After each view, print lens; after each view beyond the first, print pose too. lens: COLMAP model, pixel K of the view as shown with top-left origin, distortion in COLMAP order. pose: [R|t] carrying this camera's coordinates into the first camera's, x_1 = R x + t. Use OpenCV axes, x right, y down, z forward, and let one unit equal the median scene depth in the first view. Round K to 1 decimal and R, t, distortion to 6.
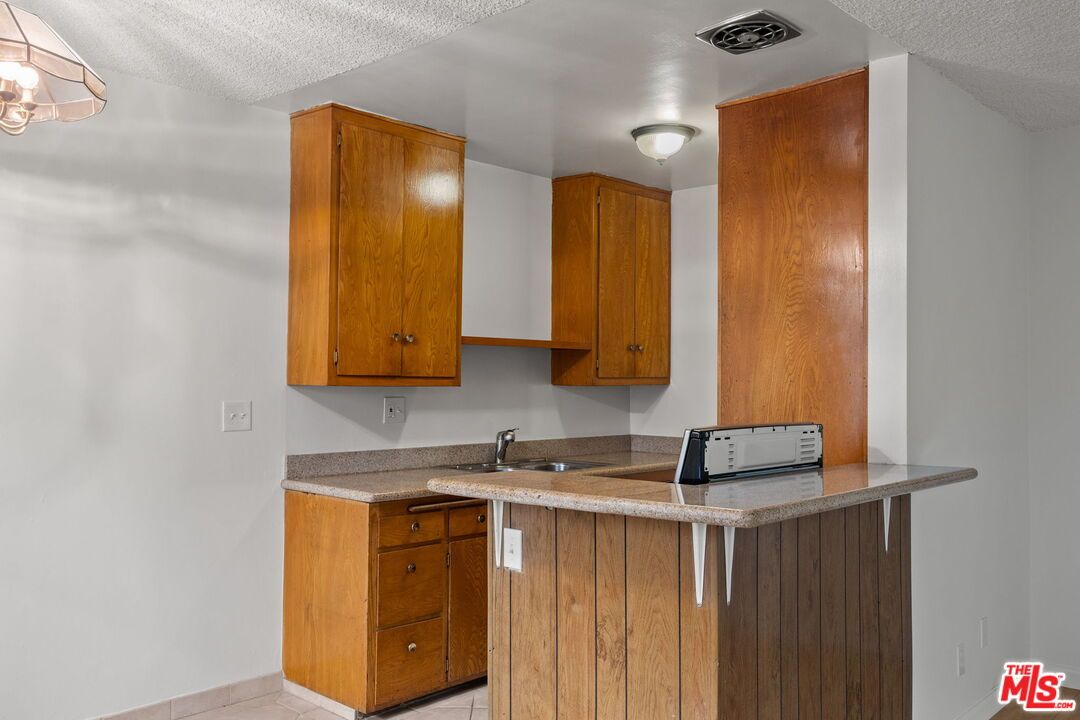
lens RADIAL K [[911.8, 0, 537.1], [0, 911.8, 356.1], [0, 0, 1]] dist [-0.008861, 0.011187]
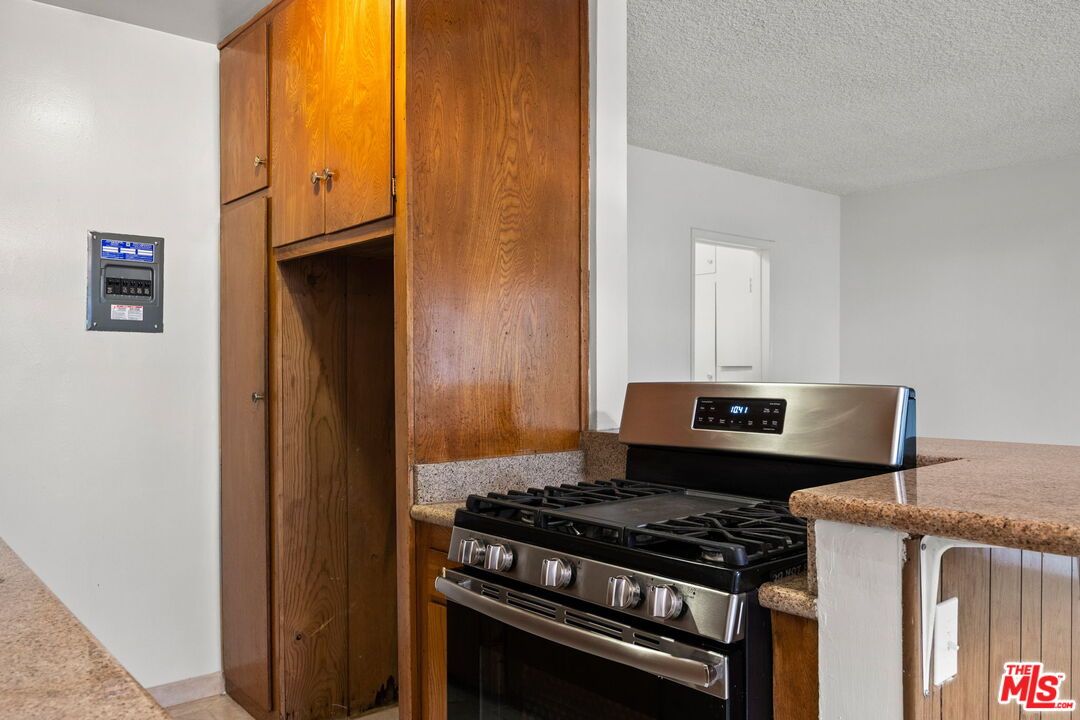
lens RADIAL K [[820.9, 0, 530.1], [0, 820.9, 370.1], [0, 0, 1]] dist [-0.030224, 0.040596]
pose [[0.103024, -0.014297, 0.994576, -0.349747], [-0.018981, 0.999686, 0.016336, 0.042606], [-0.994498, -0.020561, 0.102720, 0.837575]]
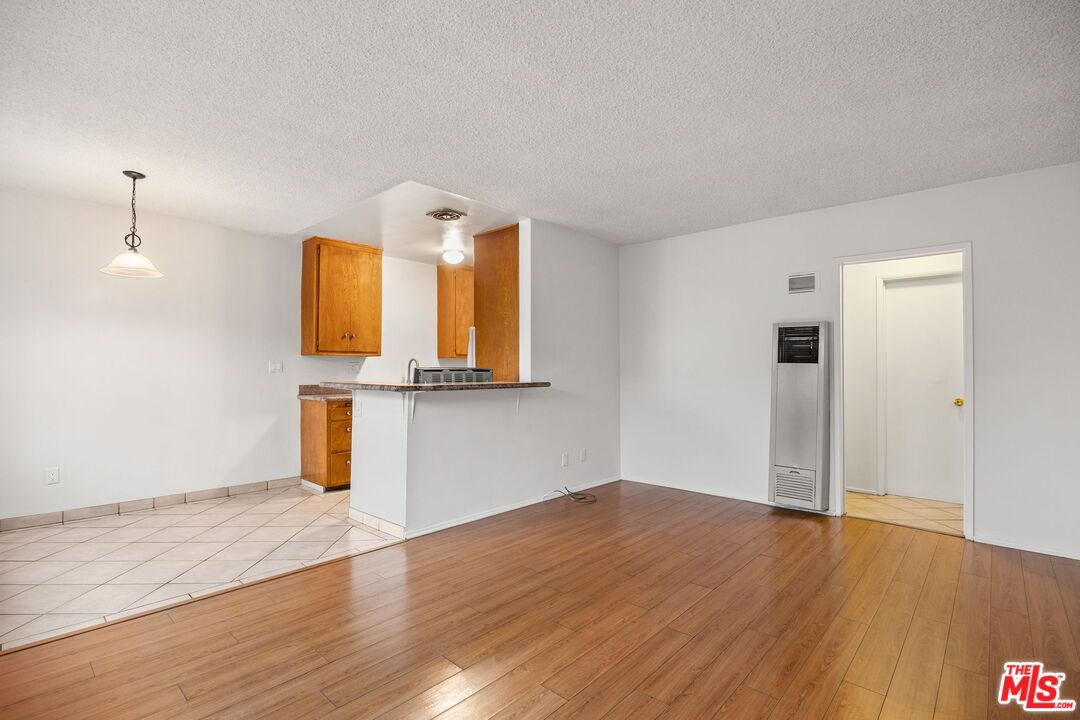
lens RADIAL K [[519.6, 0, 542.4], [0, 519.6, 361.6], [0, 0, 1]] dist [-0.008284, -0.001042]
pose [[0.999901, -0.006937, 0.012252, 0.350839], [0.006756, 0.999868, 0.014791, 0.033105], [-0.012353, -0.014707, 0.999816, -0.361399]]
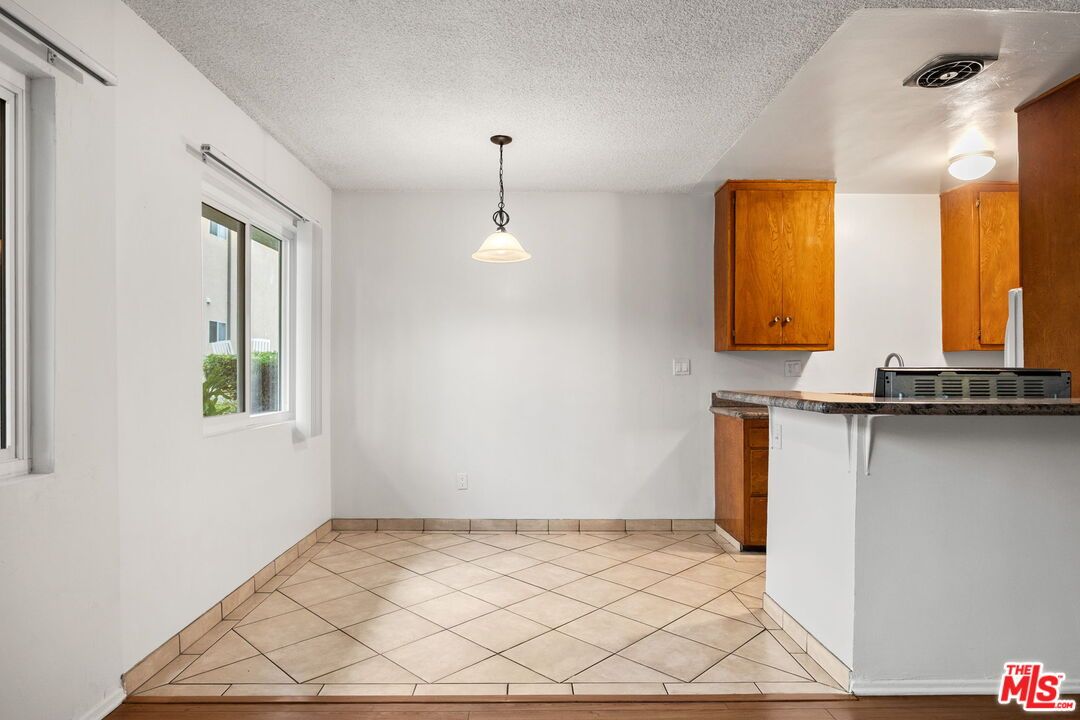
lens RADIAL K [[610.6, 0, 523.4], [0, 610.6, 367.4], [0, 0, 1]] dist [-0.000679, -0.002267]
pose [[0.690303, -0.011164, -0.723434, 0.319894], [0.025447, 0.999637, 0.008855, 0.043100], [0.723072, -0.024521, 0.690337, -0.048228]]
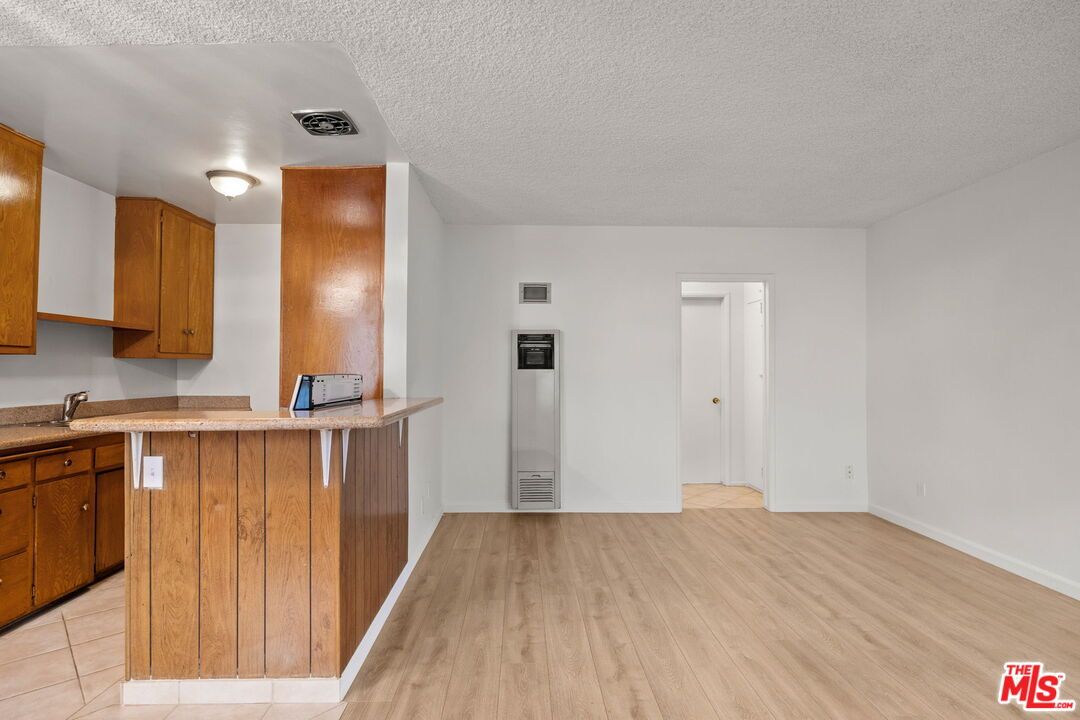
lens RADIAL K [[538.3, 0, 530.6], [0, 538.3, 360.2], [0, 0, 1]] dist [-0.009966, -0.001933]
pose [[0.717181, 0.007121, 0.696851, -0.119837], [-0.013971, 0.999894, 0.004161, 0.032661], [-0.696747, -0.012720, 0.717204, 0.074701]]
